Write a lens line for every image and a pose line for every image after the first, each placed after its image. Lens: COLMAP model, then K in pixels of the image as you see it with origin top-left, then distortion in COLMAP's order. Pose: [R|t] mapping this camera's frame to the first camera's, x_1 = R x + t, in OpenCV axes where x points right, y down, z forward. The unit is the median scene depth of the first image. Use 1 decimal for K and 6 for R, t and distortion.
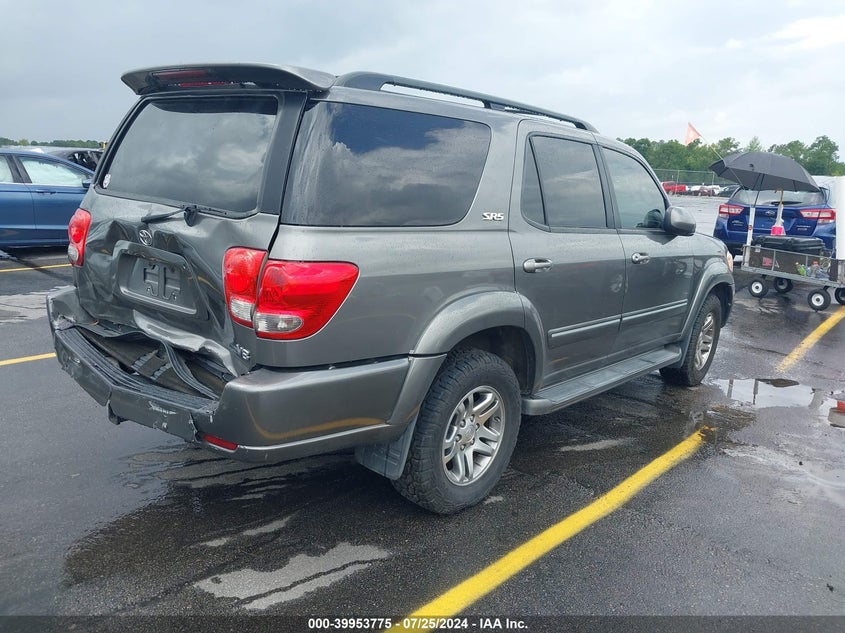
lens RADIAL K [[659.1, 0, 422.5], [0, 659.1, 316.5], [0, 0, 1]] dist [0.002232, 0.000999]
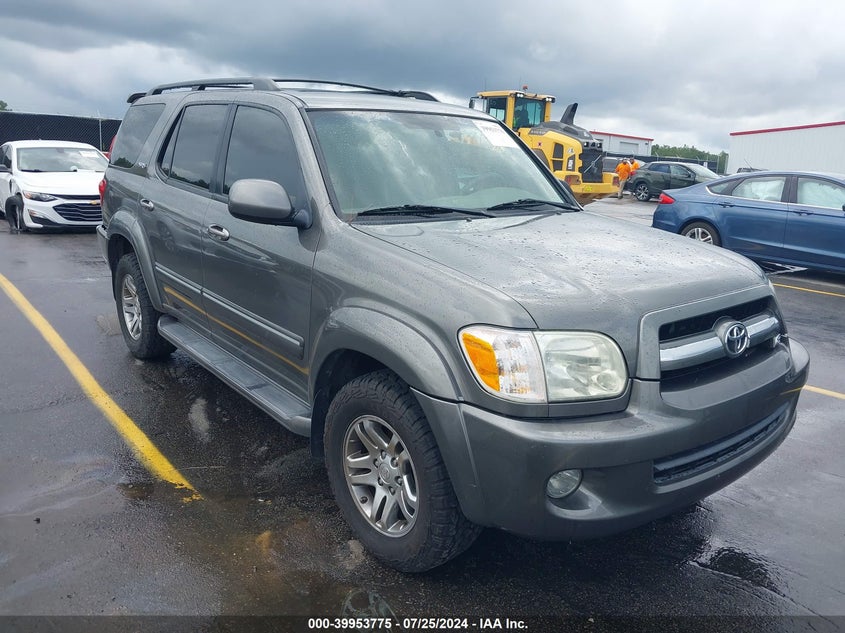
lens RADIAL K [[659.1, 0, 422.5], [0, 659.1, 316.5], [0, 0, 1]] dist [0.002232, 0.000999]
pose [[-0.113726, 0.206940, -0.971721, 1.089750], [-0.284099, 0.930452, 0.231401, -0.251646], [0.952026, 0.302381, -0.047025, 1.248888]]
